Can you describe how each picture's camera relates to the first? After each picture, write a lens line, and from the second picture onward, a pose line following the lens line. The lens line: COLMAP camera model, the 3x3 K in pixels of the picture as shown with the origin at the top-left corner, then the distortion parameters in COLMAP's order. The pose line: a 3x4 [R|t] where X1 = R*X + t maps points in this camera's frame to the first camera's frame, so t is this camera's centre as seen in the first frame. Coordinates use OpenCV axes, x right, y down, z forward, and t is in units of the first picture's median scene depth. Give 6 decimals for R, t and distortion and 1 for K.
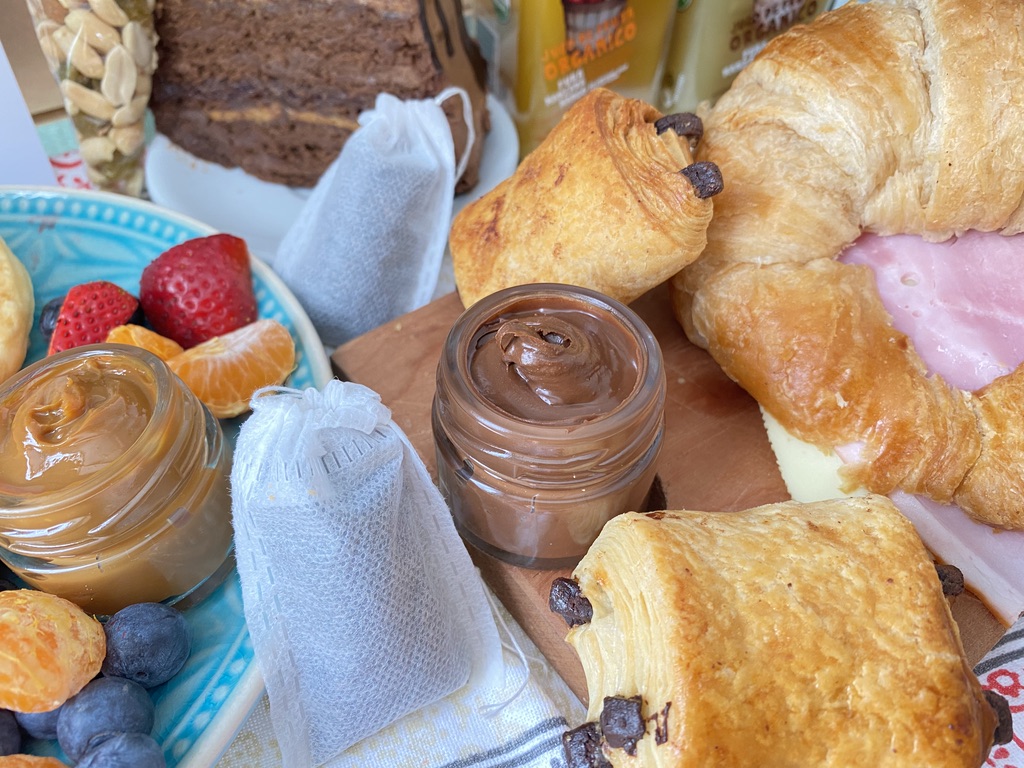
lens RADIAL K [[797.9, 0, 495.0], [0, 797.9, 366.3], [0, 0, 1]] dist [-0.005802, -0.016103]
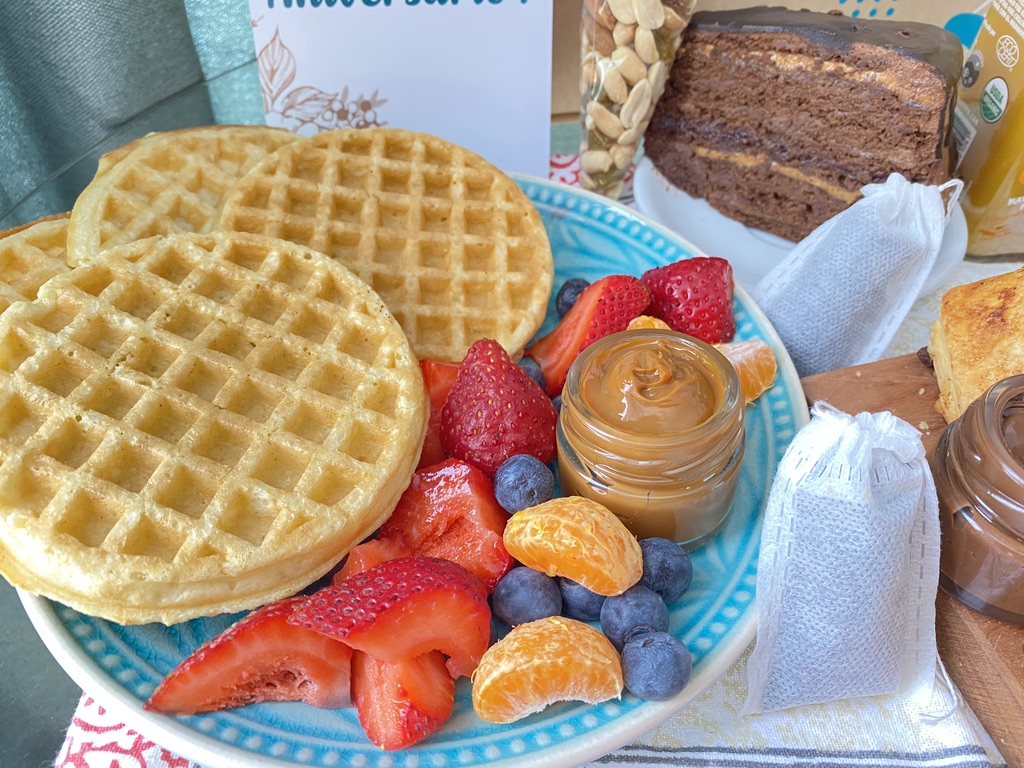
lens RADIAL K [[797.9, 0, 505.5], [0, 797.9, 368.7], [0, 0, 1]] dist [-0.005802, -0.016103]
pose [[0.933826, 0.264019, -0.241376, -0.393016], [-0.269511, 0.962939, 0.010597, 0.082155], [0.235228, 0.055158, 0.970374, -0.269561]]
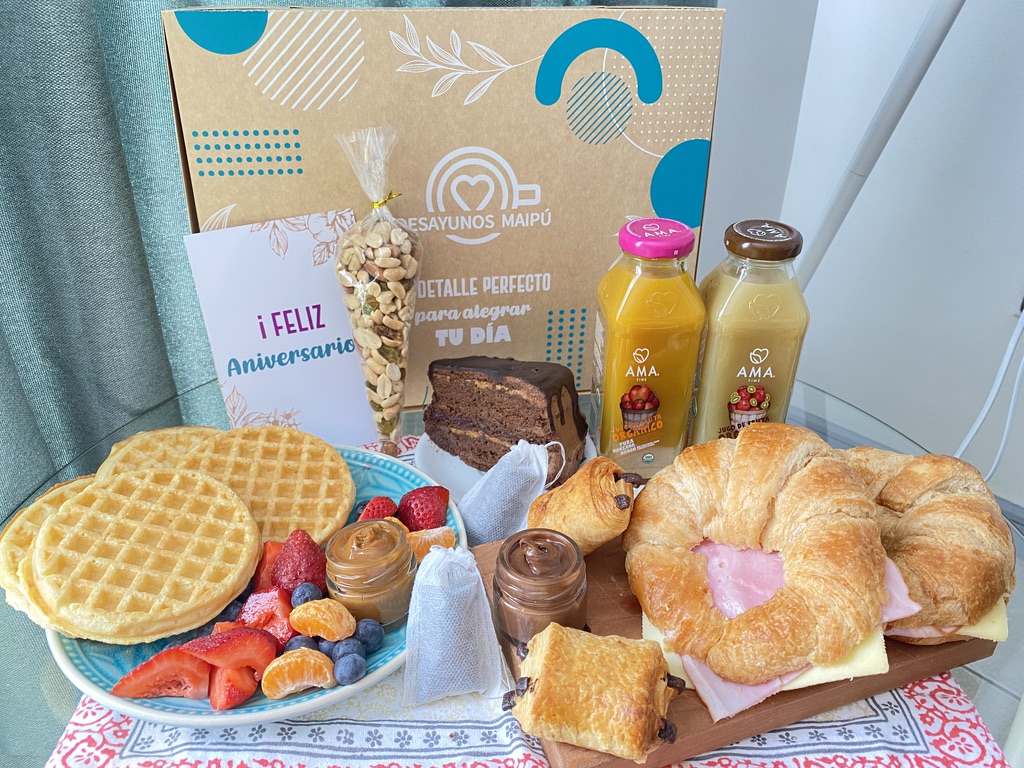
lens RADIAL K [[797.9, 0, 516.2], [0, 797.9, 348.8], [0, 0, 1]] dist [-0.005802, -0.016103]
pose [[0.950844, 0.136320, -0.278051, 0.545504], [-0.228043, 0.915700, -0.330893, 0.214756], [0.209503, 0.378036, 0.901775, -1.414497]]
